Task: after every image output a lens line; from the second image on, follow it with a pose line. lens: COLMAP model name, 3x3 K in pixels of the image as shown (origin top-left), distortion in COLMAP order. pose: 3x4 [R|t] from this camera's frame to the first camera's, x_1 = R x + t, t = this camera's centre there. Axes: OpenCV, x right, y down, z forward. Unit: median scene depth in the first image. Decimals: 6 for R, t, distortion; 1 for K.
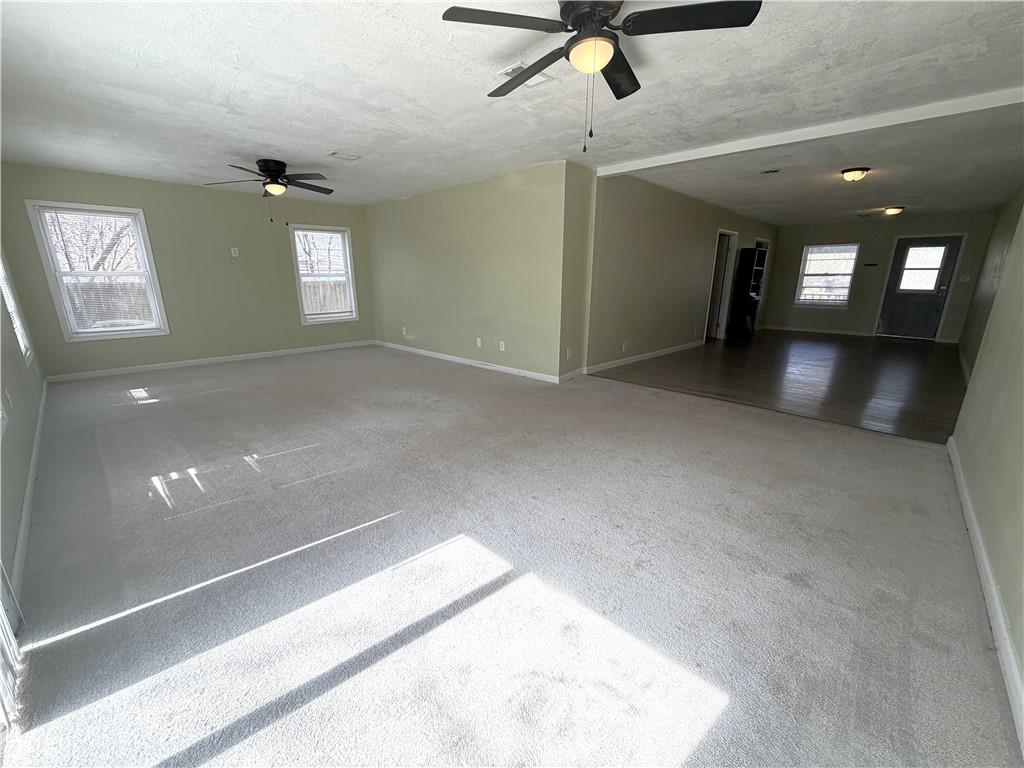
lens RADIAL K [[407.7, 0, 509.0], [0, 407.7, 384.9], [0, 0, 1]] dist [0.000150, 0.000057]
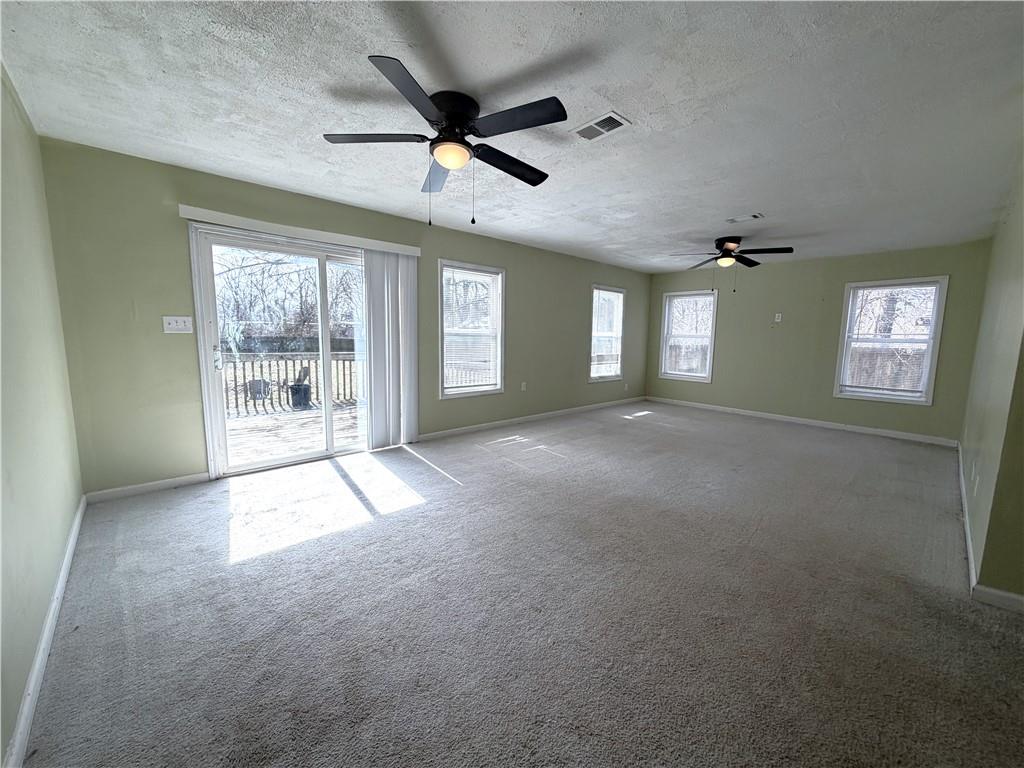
lens RADIAL K [[407.7, 0, 509.0], [0, 407.7, 384.9], [0, 0, 1]] dist [0.000150, 0.000057]
pose [[-0.068511, 0.122846, -0.990058, 0.531077], [-0.278571, 0.950562, 0.137222, -0.134034], [0.957969, 0.285203, -0.030902, 0.501637]]
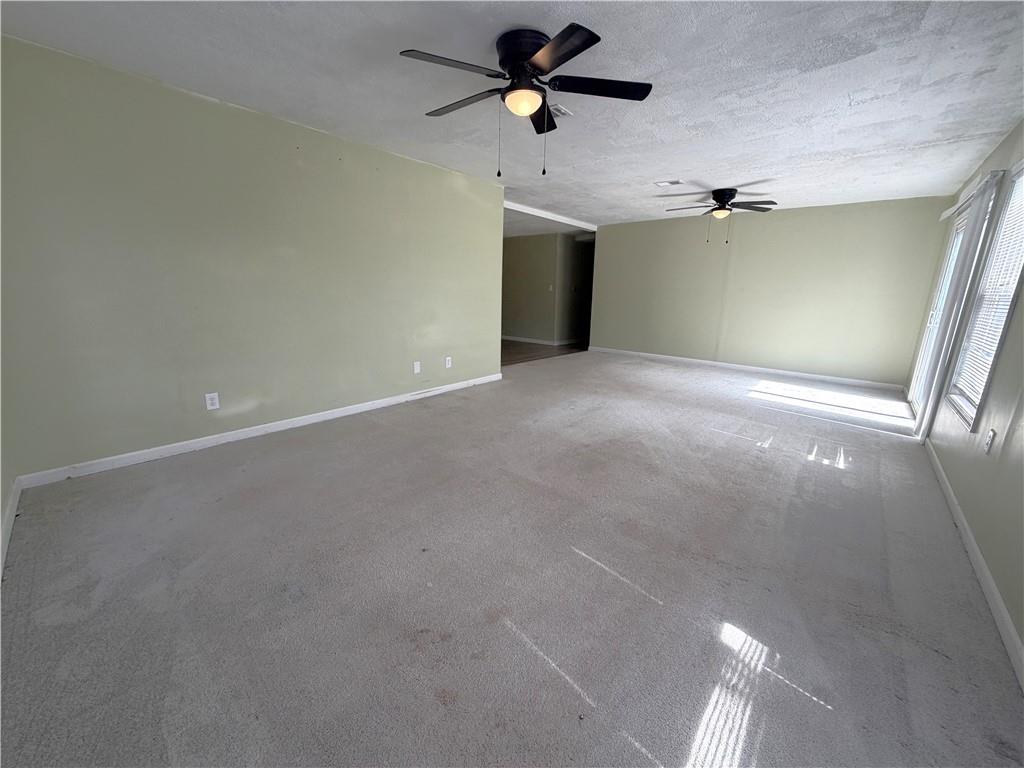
lens RADIAL K [[408.5, 0, 515.0], [0, 408.5, 387.1], [0, 0, 1]] dist [0.000705, -0.000140]
pose [[-0.058077, -0.239031, 0.969274, -0.988431], [0.233662, 0.940688, 0.245982, -0.252761], [-0.970582, 0.240768, 0.001220, 0.966568]]
